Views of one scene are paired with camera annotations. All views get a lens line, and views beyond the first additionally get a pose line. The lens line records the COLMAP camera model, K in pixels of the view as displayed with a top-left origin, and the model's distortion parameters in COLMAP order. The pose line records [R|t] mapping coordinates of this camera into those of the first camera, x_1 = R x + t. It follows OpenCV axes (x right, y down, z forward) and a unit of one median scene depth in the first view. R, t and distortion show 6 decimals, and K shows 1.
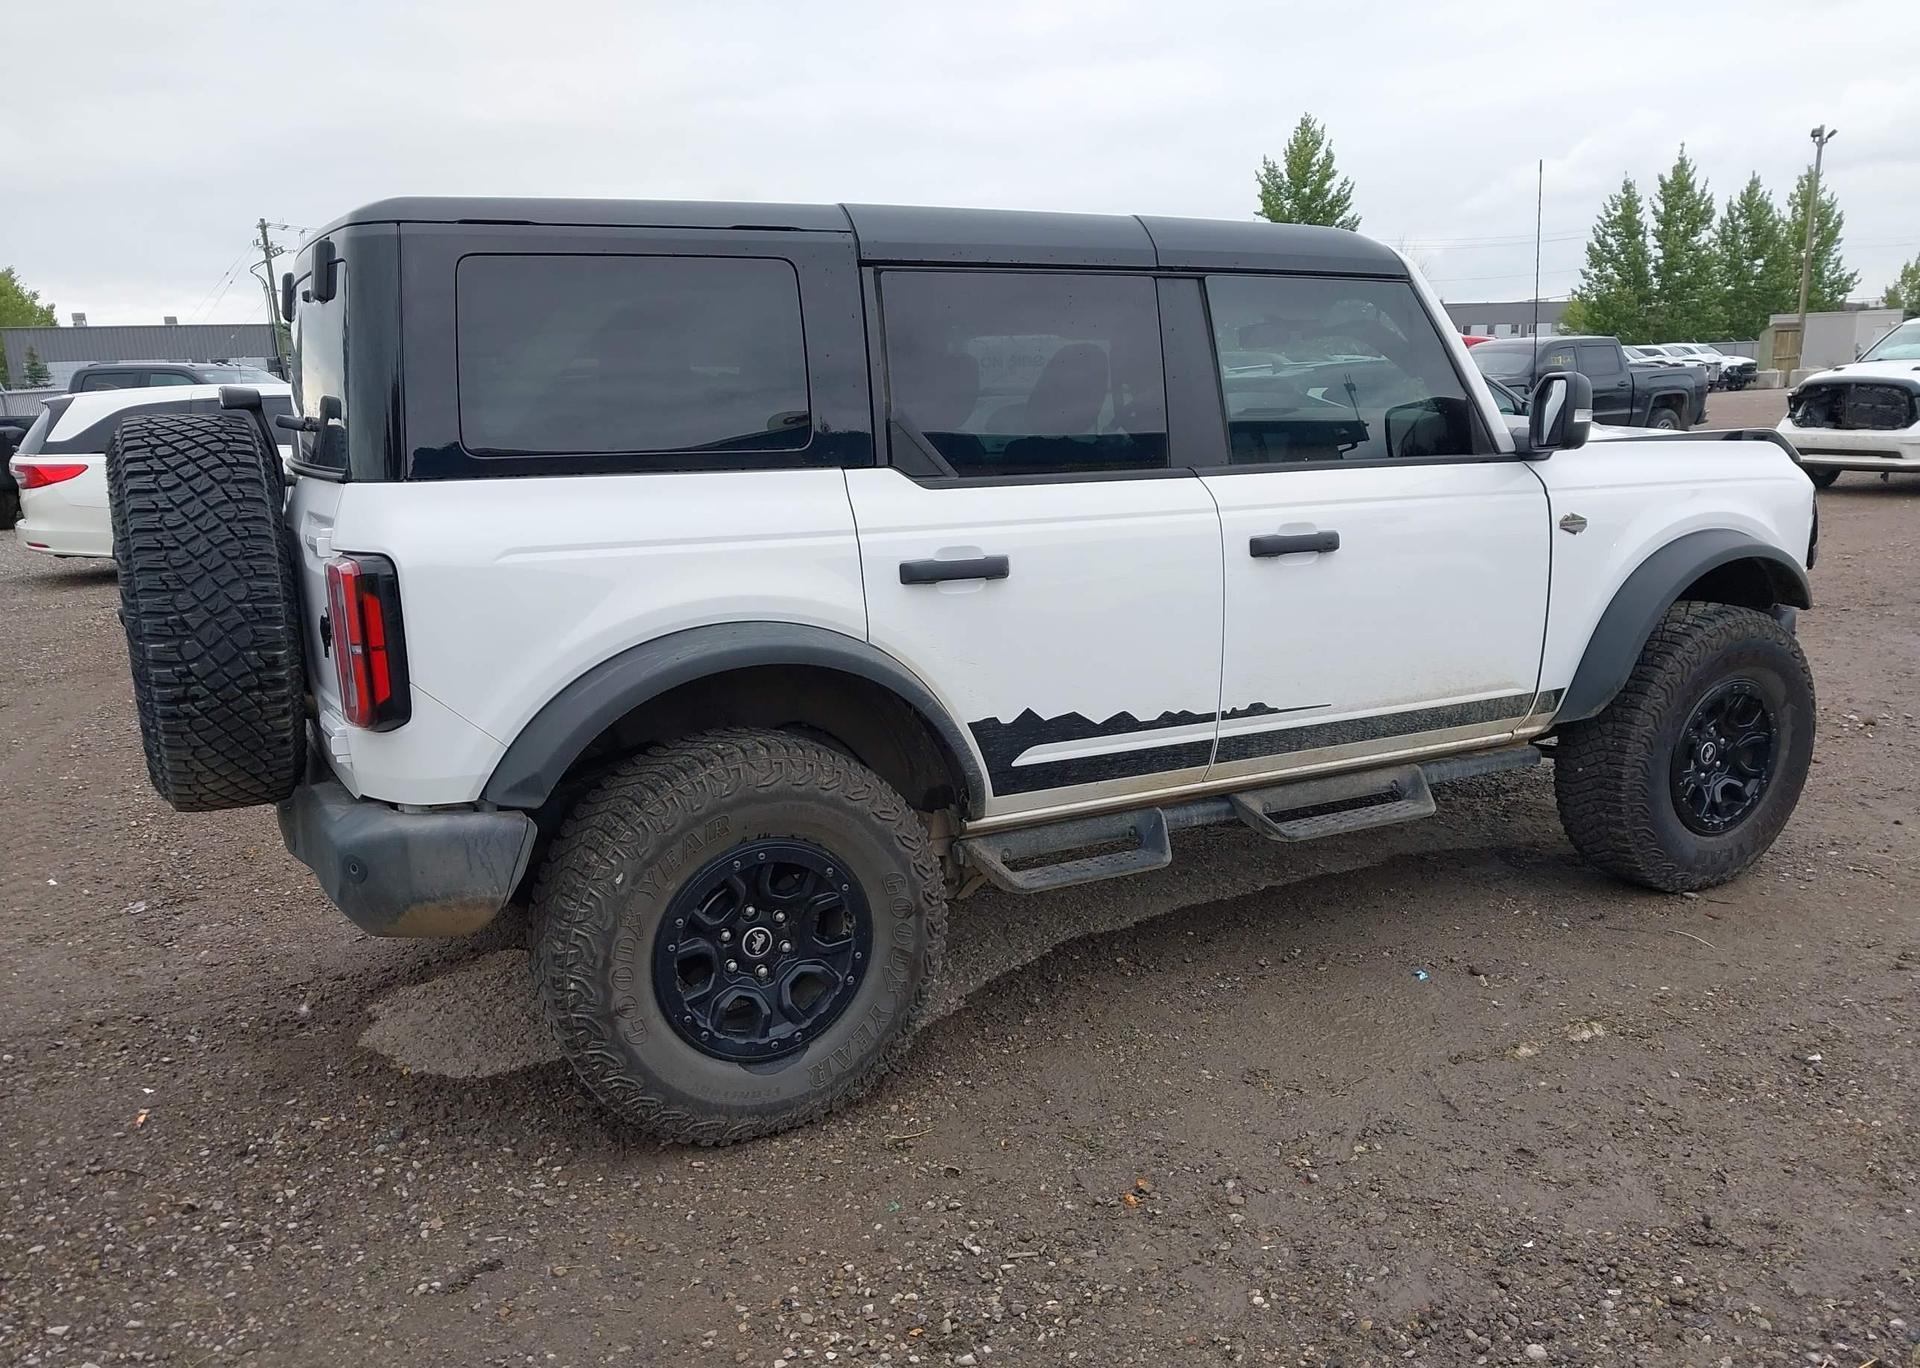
lens RADIAL K [[1489.0, 0, 964.5], [0, 1489.0, 723.3], [0, 0, 1]] dist [0.108078, -0.176098]
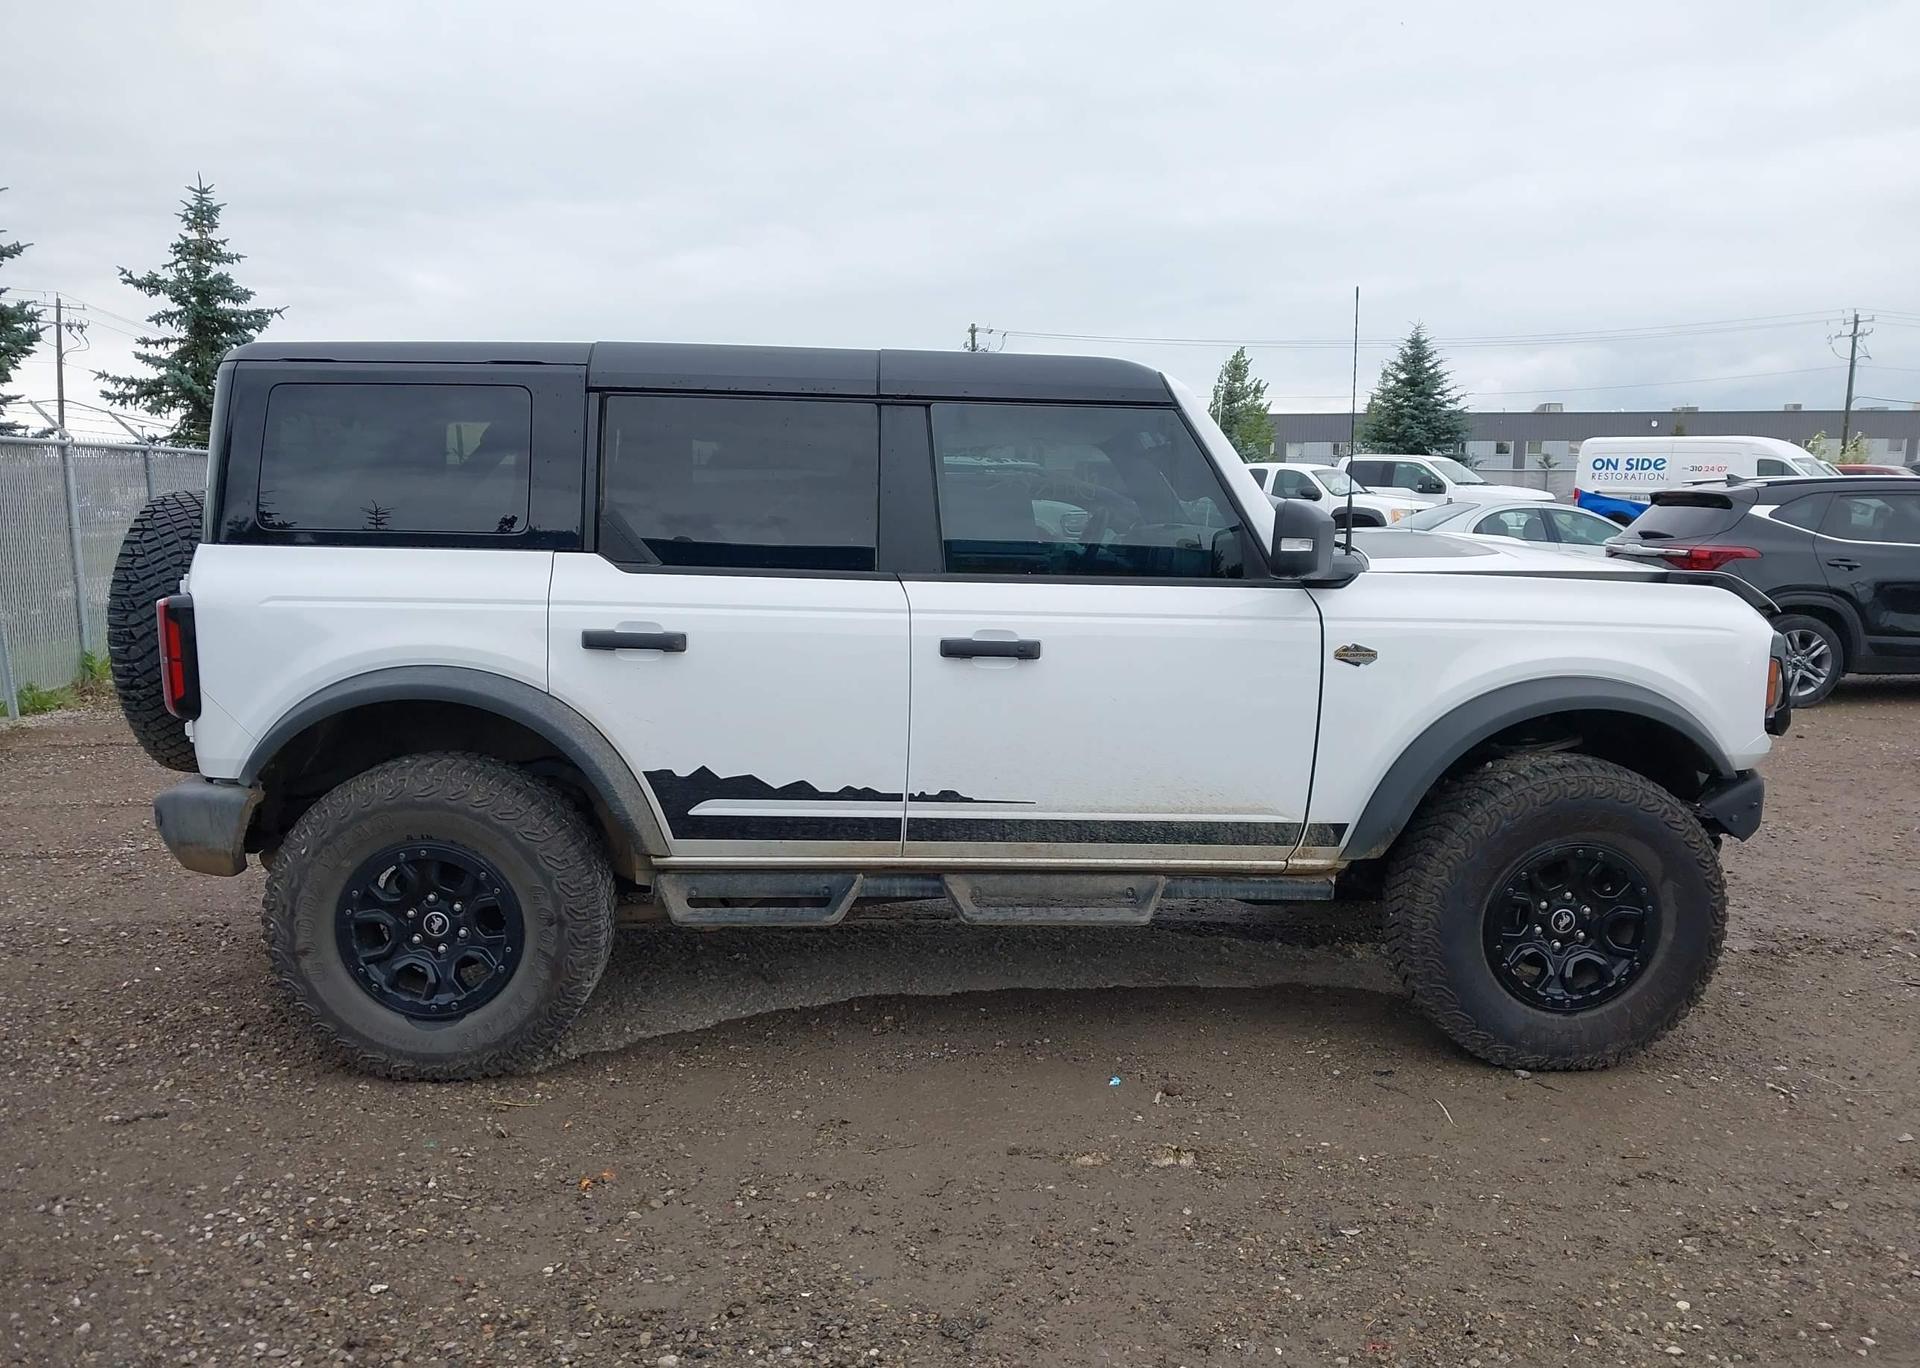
lens RADIAL K [[1489.0, 0, 964.5], [0, 1489.0, 723.3], [0, 0, 1]] dist [0.108078, -0.176098]
pose [[0.901229, 0.101065, -0.421392, 0.733924], [-0.125935, 0.991537, -0.031531, -0.032940], [0.414640, 0.081485, 0.906330, 0.028763]]
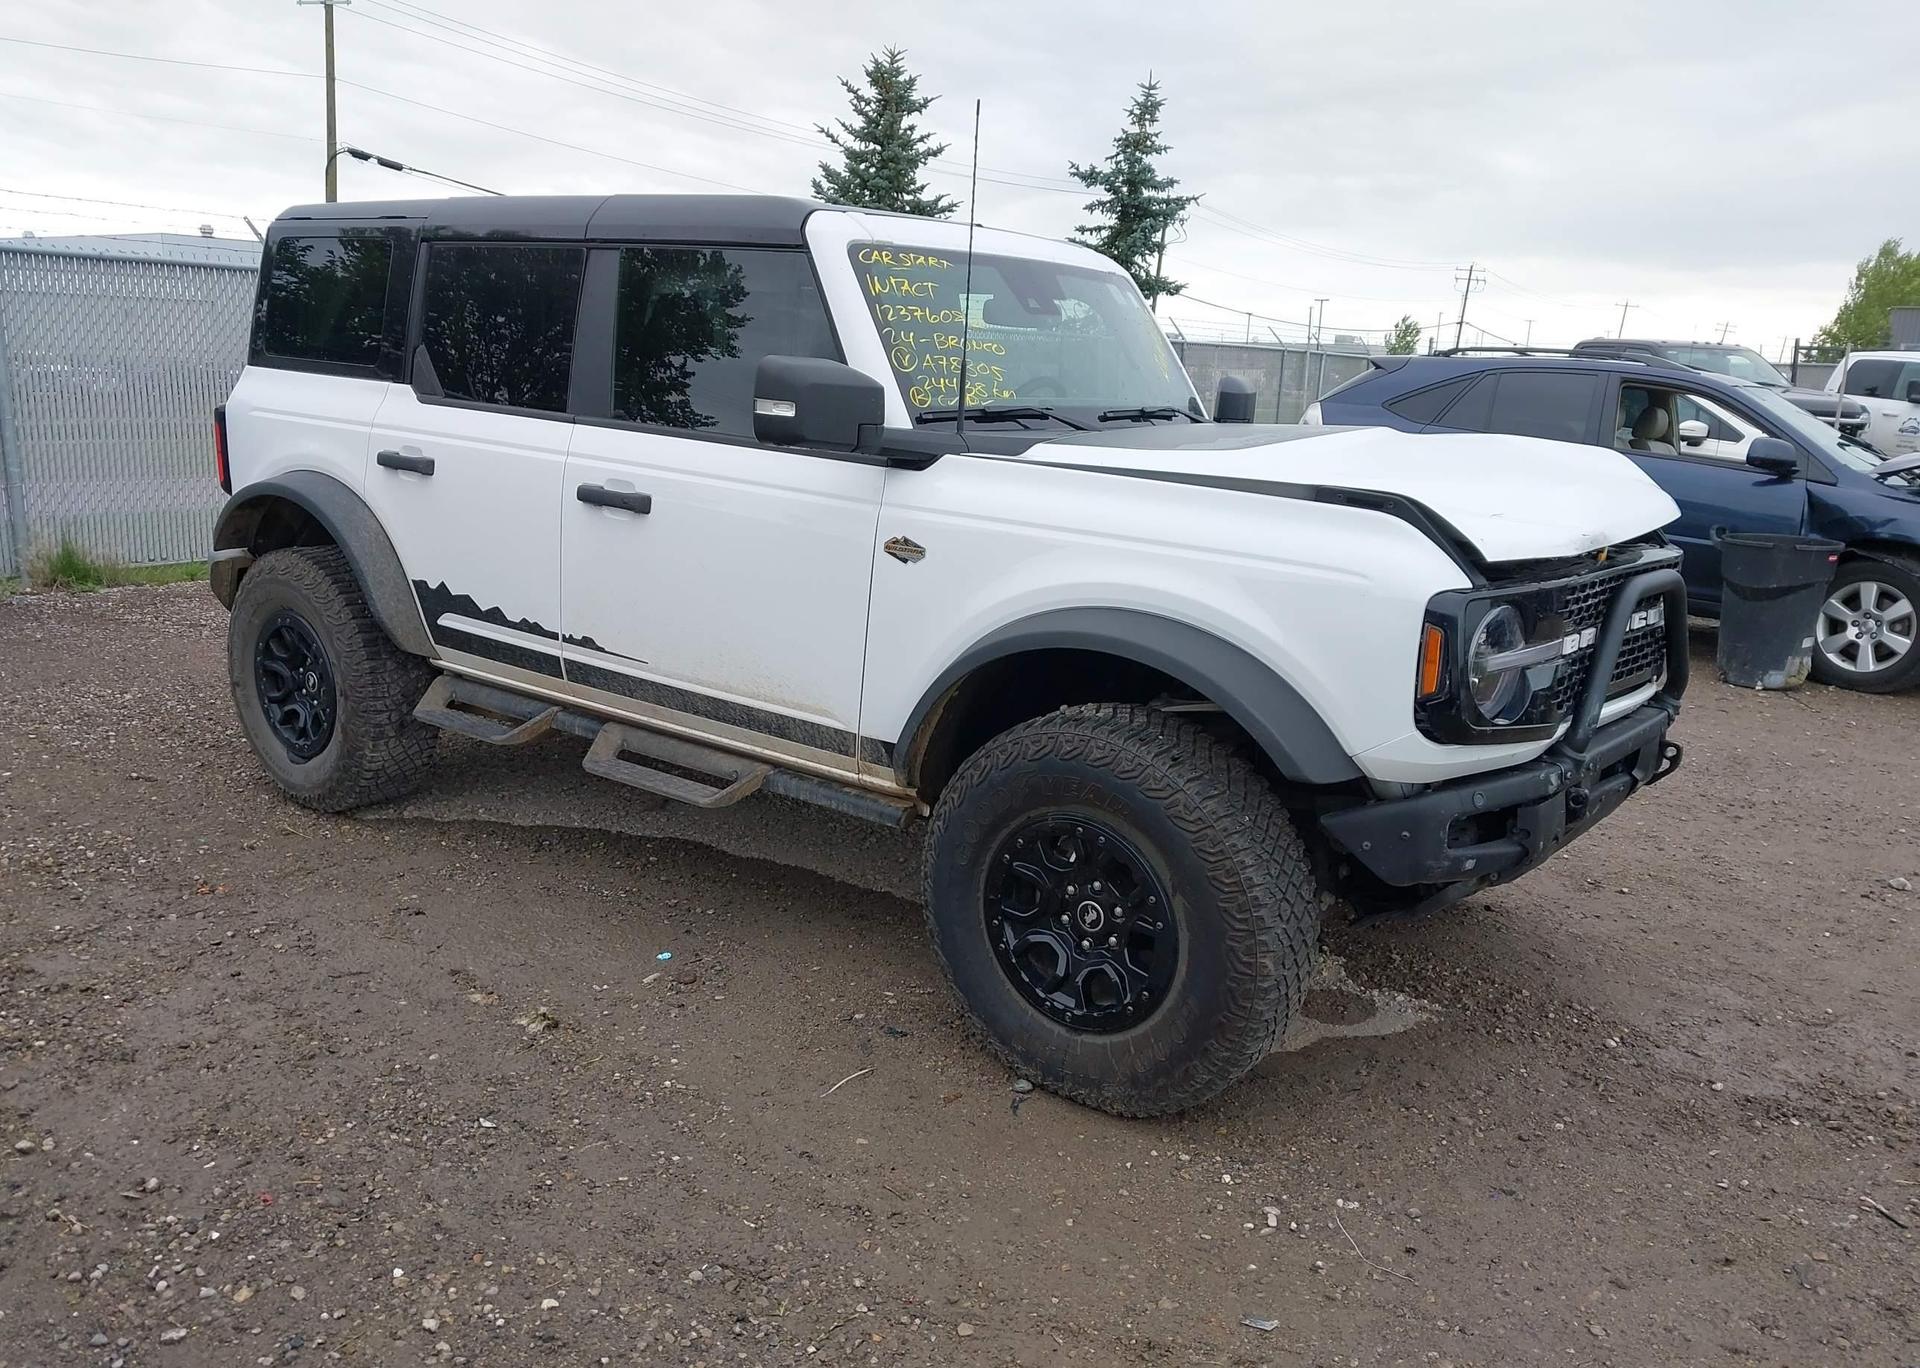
lens RADIAL K [[1502.8, 0, 992.9], [0, 1502.8, 736.4], [0, 0, 1]] dist [0.005859, -0.000005]
pose [[0.435842, 0.272007, -0.857936, 1.444995], [-0.255173, 0.951468, 0.172031, -0.234613], [0.863092, 0.143944, 0.484099, 0.822969]]
